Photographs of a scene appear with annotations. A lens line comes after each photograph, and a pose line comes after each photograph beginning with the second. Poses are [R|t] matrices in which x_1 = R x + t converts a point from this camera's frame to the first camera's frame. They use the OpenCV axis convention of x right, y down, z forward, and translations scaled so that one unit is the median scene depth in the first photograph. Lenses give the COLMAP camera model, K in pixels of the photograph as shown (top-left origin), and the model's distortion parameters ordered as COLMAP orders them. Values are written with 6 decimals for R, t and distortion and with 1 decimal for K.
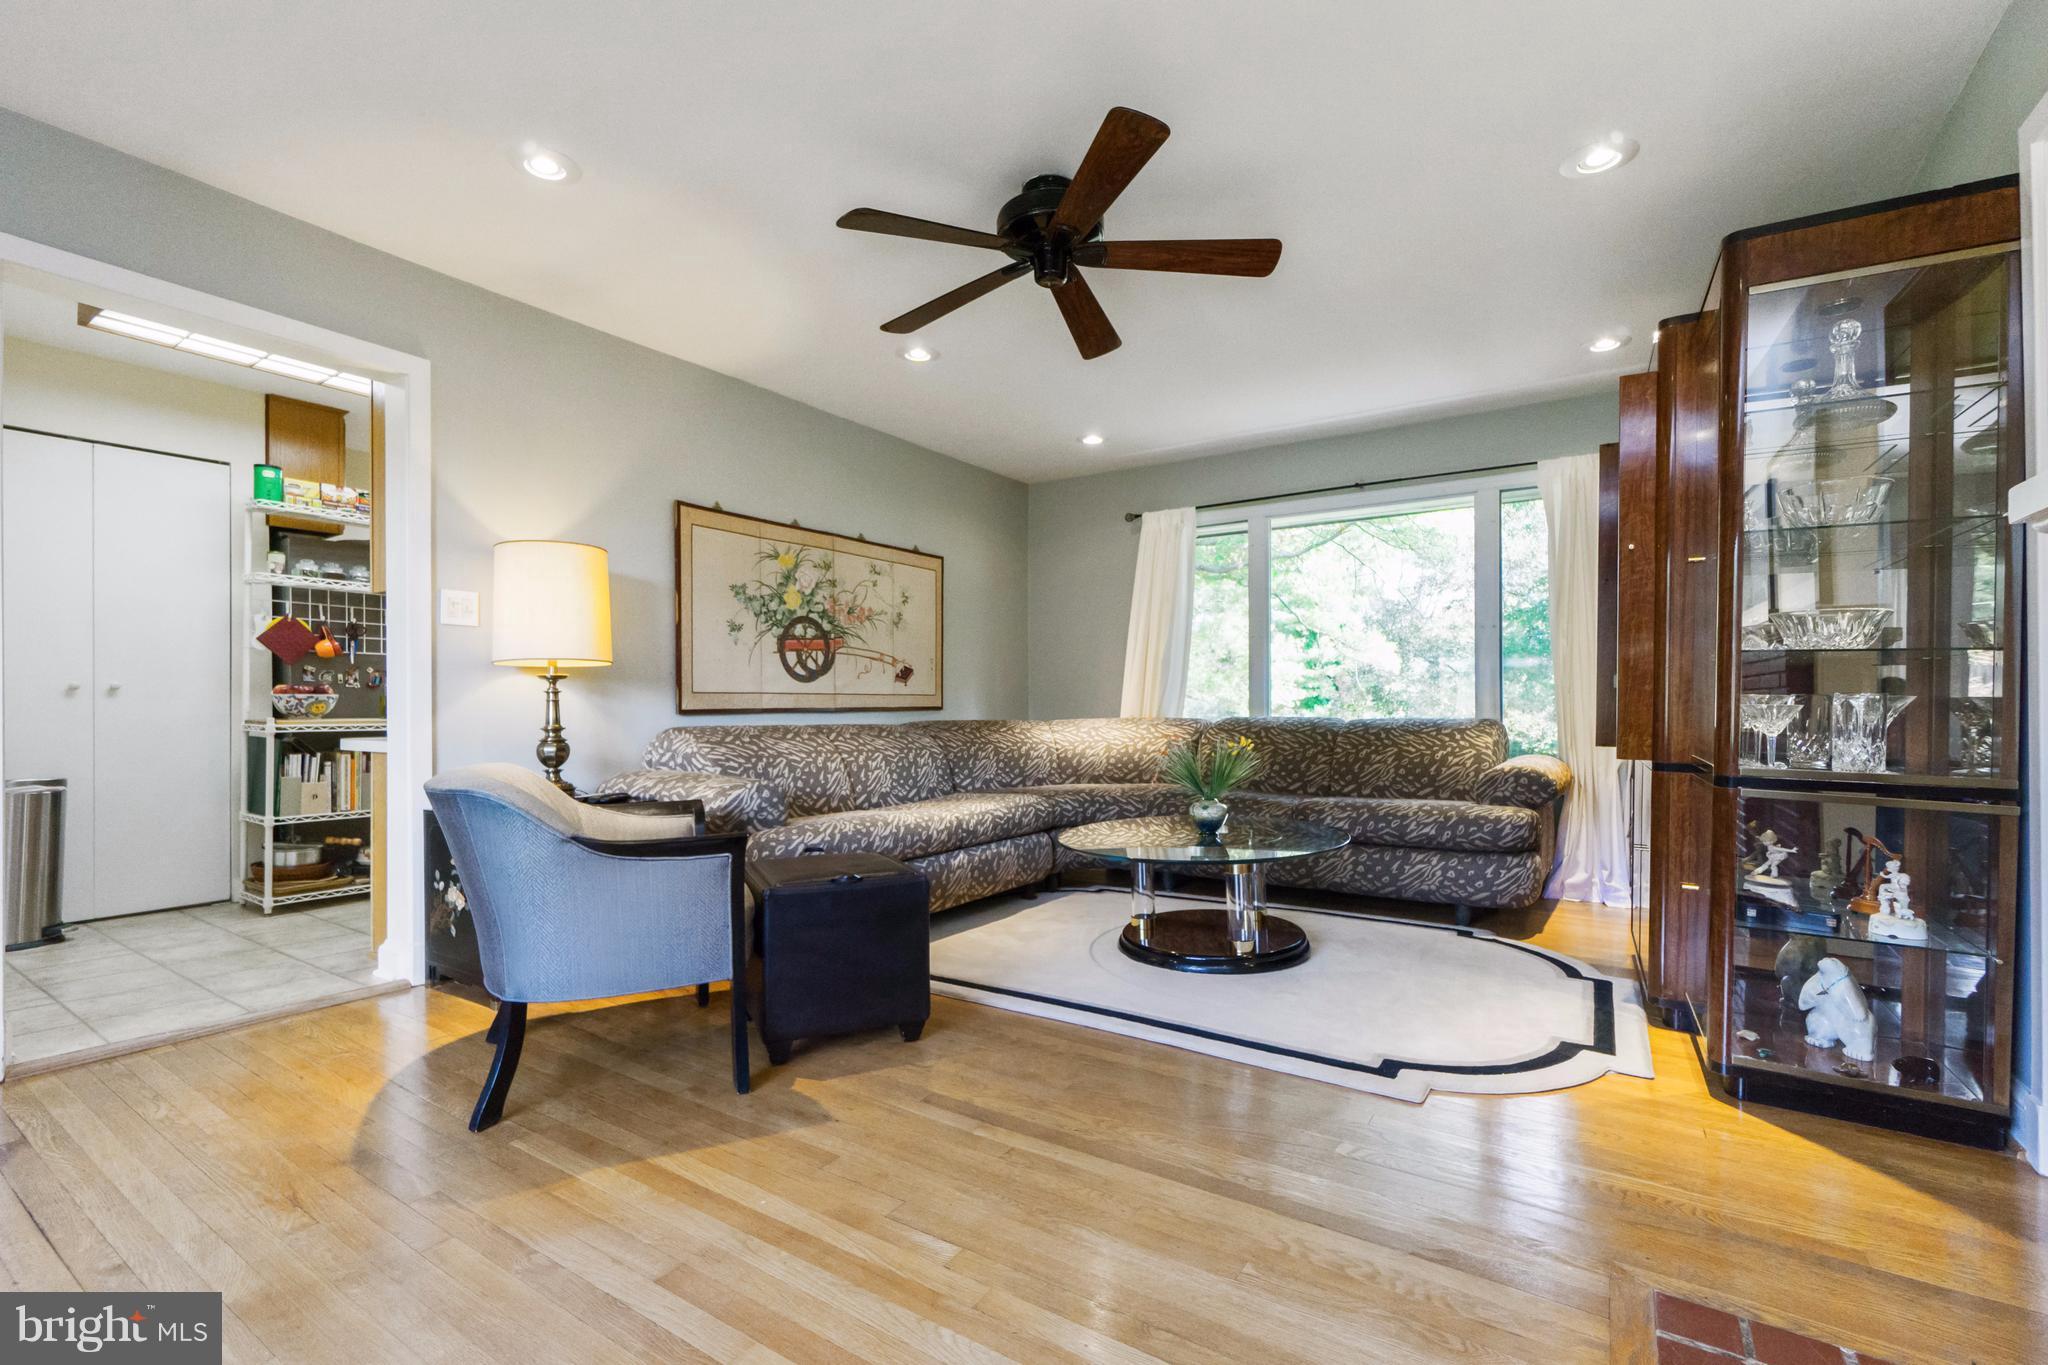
lens RADIAL K [[906.4, 0, 992.1], [0, 906.4, 696.8], [0, 0, 1]] dist [0.002761, 0.001064]
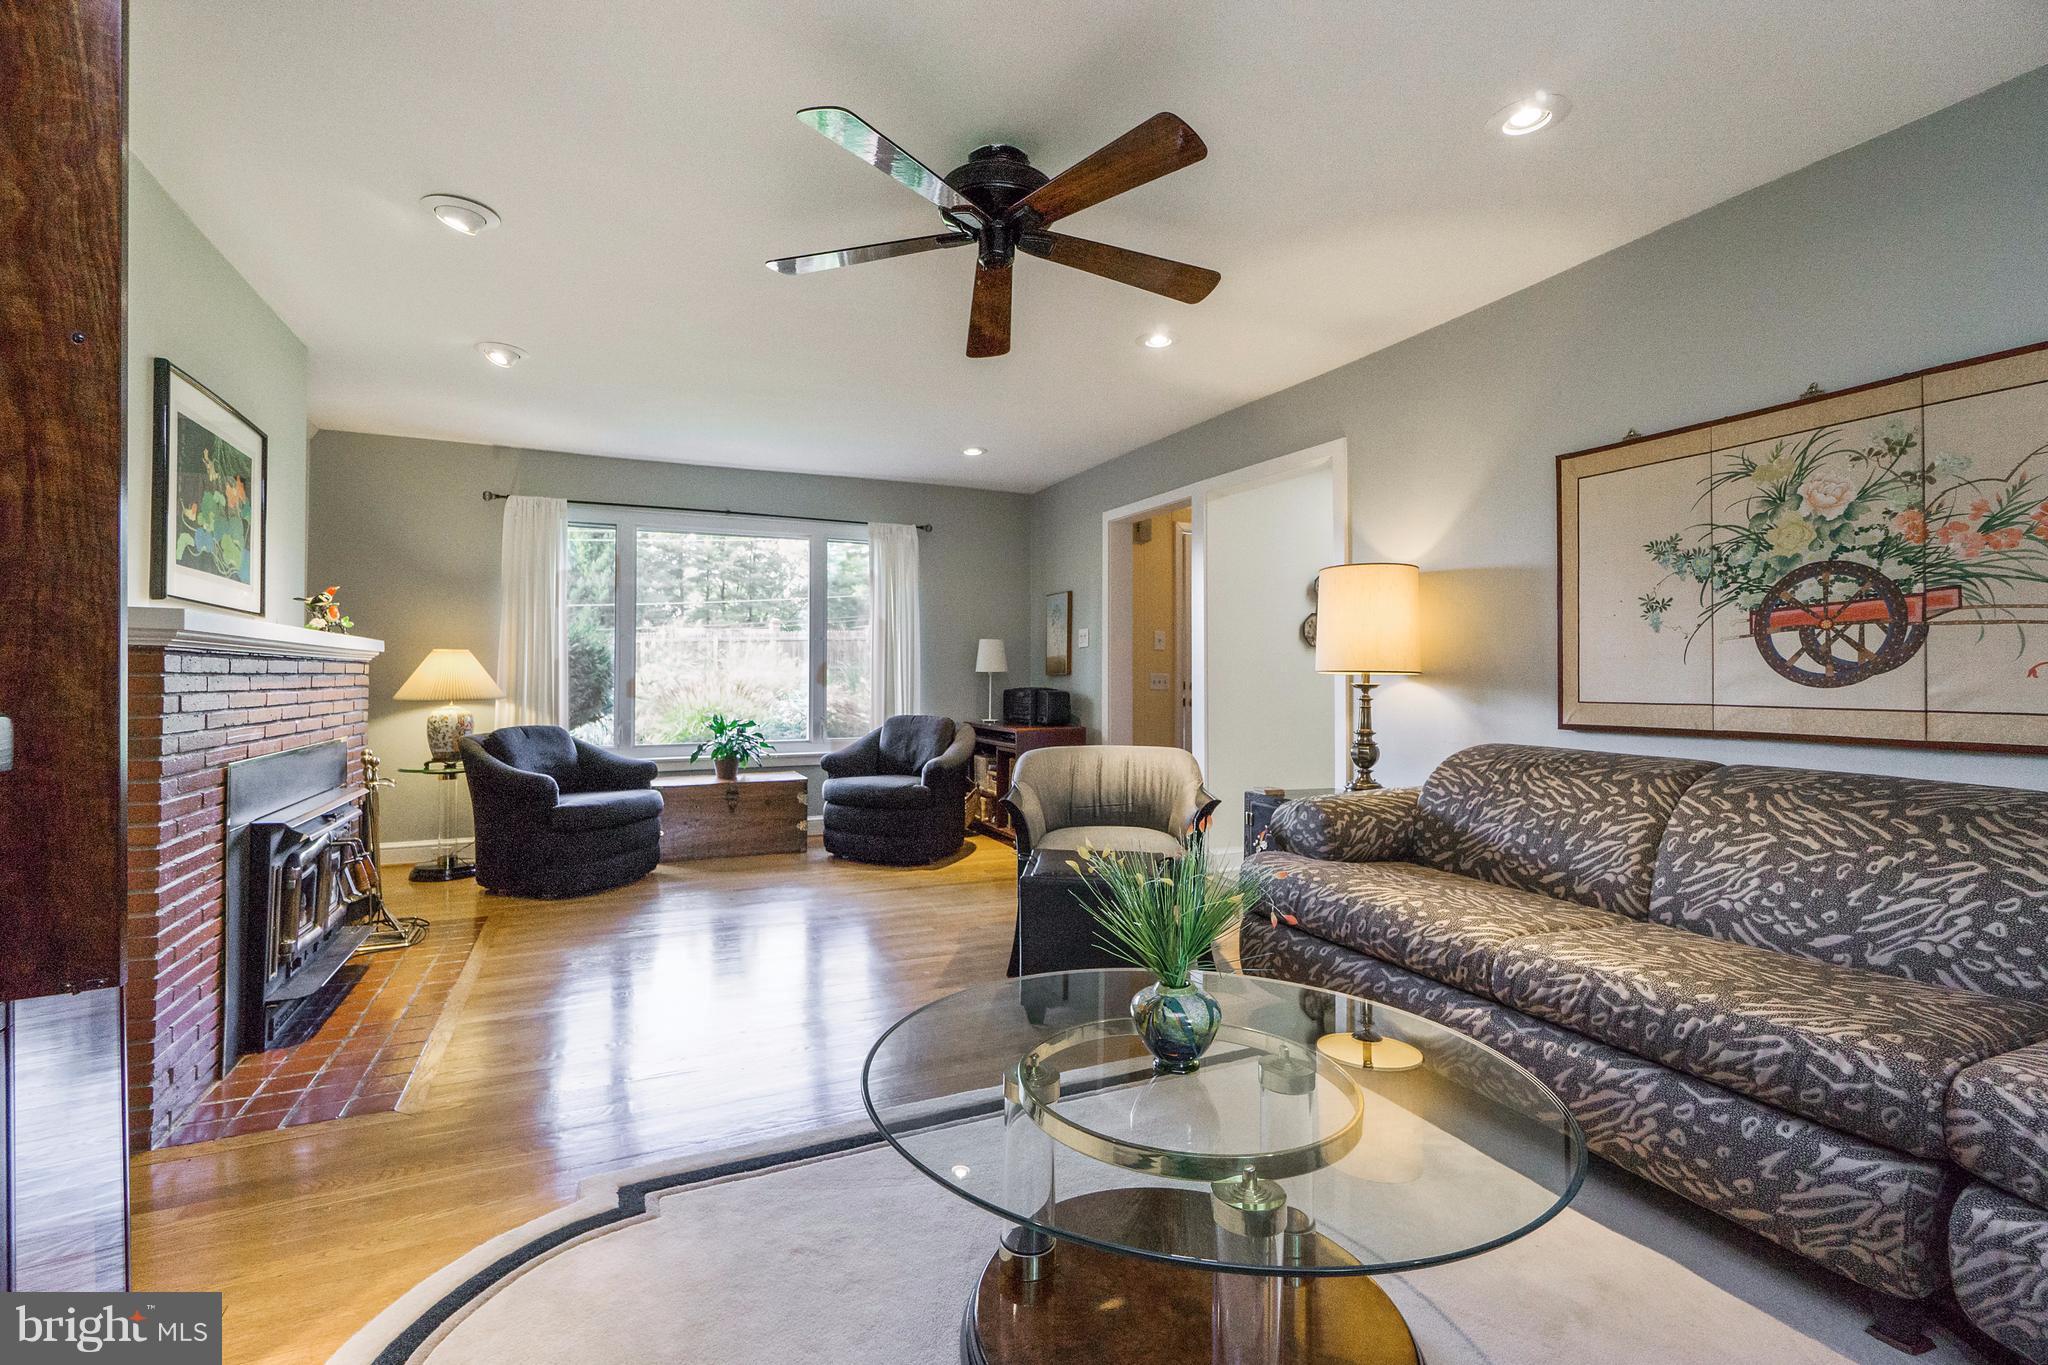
lens RADIAL K [[906.4, 0, 1030.1], [0, 906.4, 677.0], [0, 0, 1]] dist [0.002761, 0.001064]
pose [[-0.502976, -0.003077, -0.864295, 0.539673], [0.001529, 0.999989, -0.004450, -0.022454], [0.864299, -0.003560, -0.502965, 0.967345]]
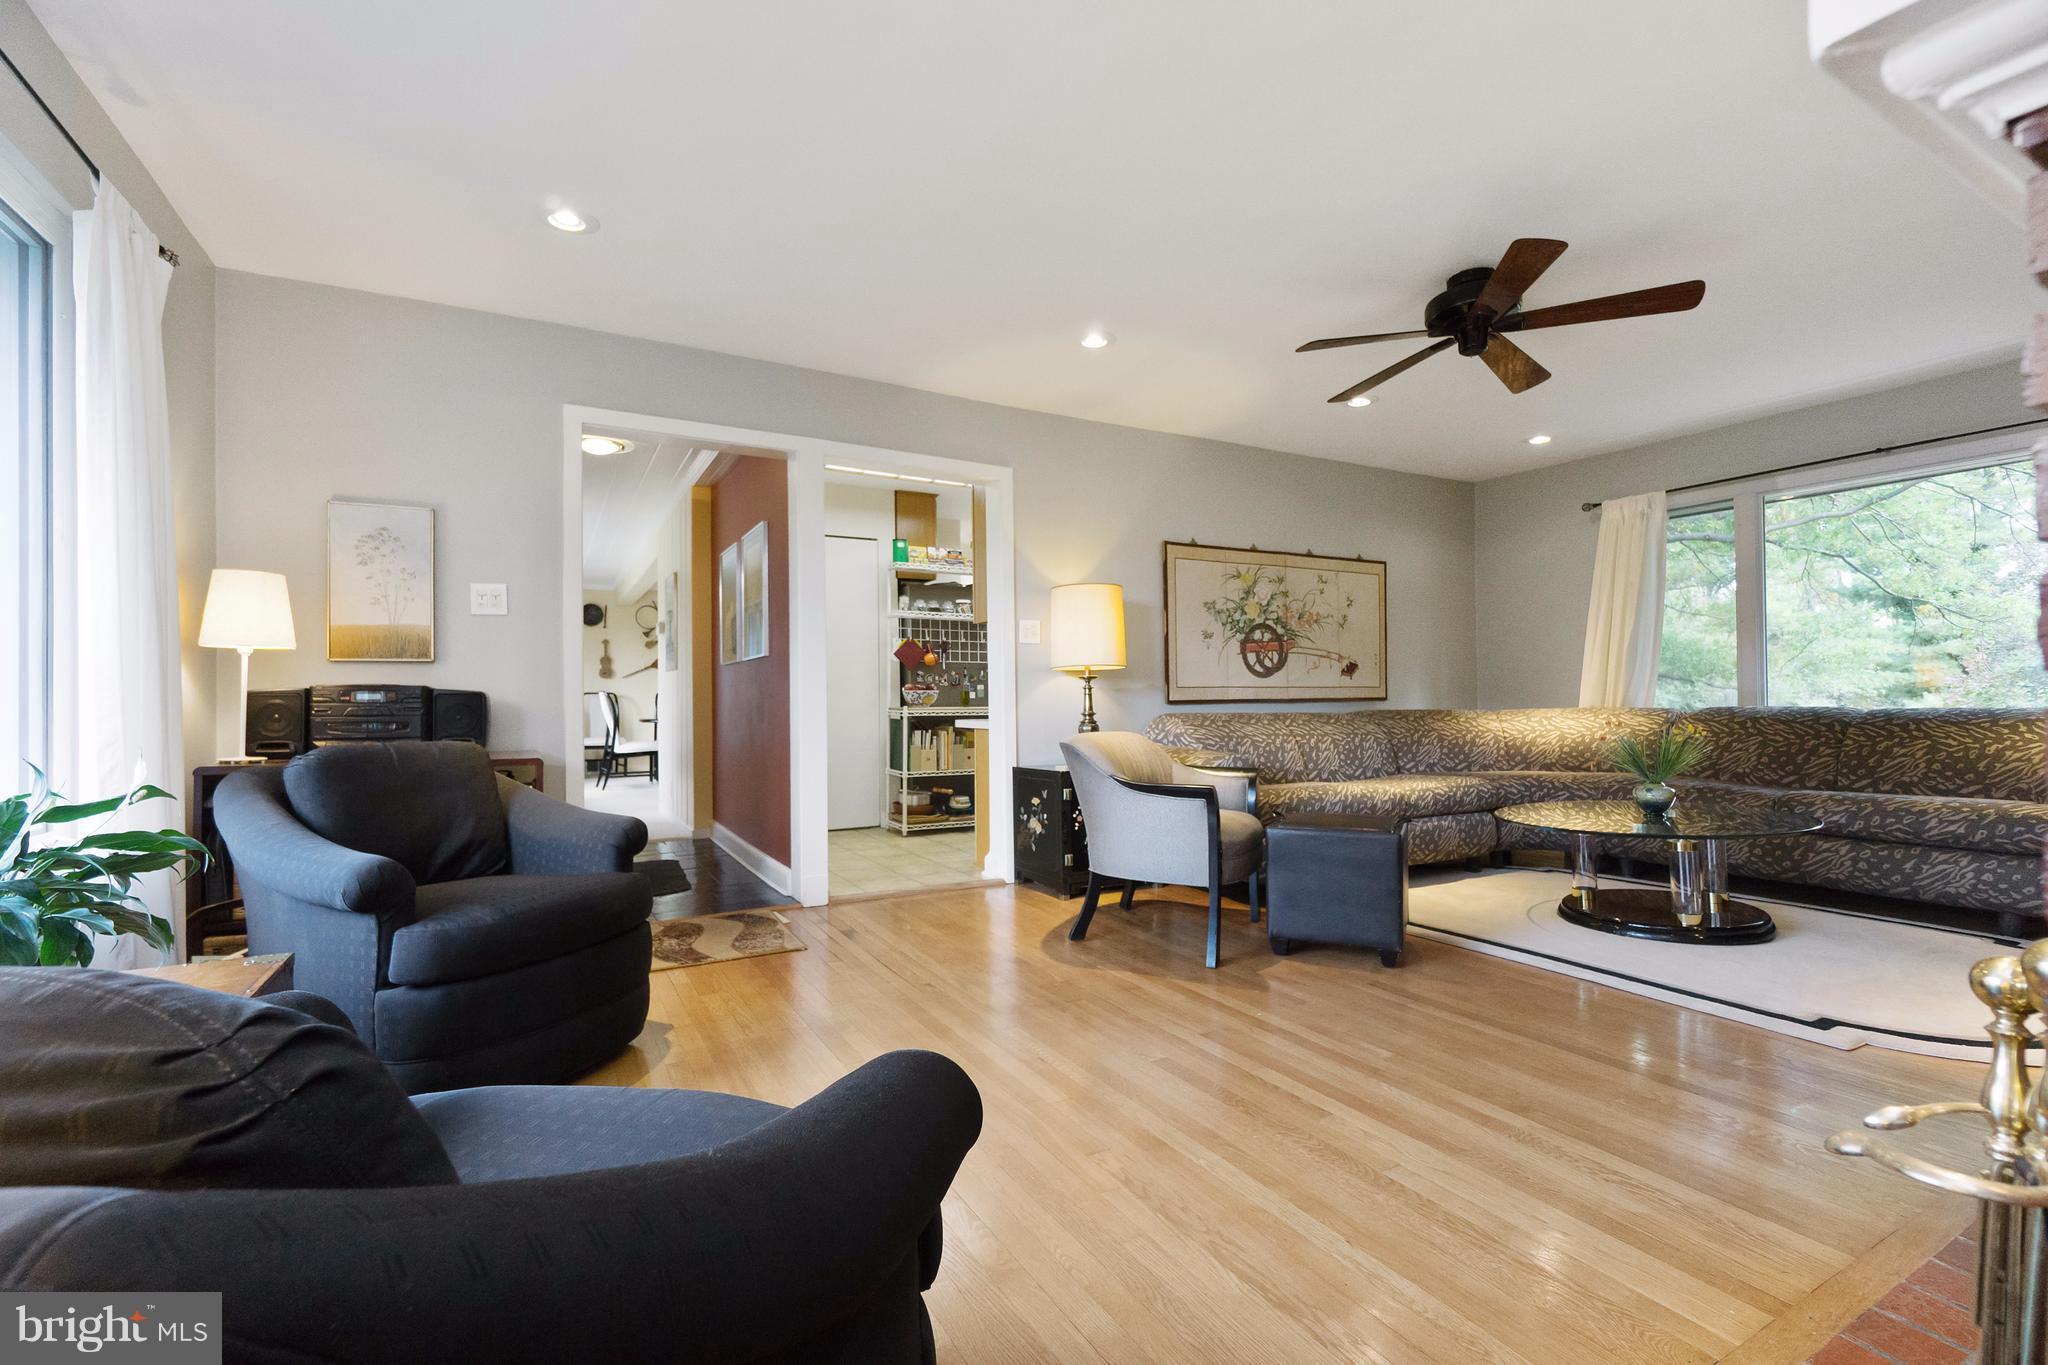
lens RADIAL K [[906.4, 0, 1009.0], [0, 906.4, 686.2], [0, 0, 1]] dist [0.002761, 0.001064]
pose [[0.898548, -0.009498, -0.438773, 0.023417], [0.008706, 0.999955, -0.003818, -0.003162], [0.438789, -0.000389, 0.898590, -0.269858]]
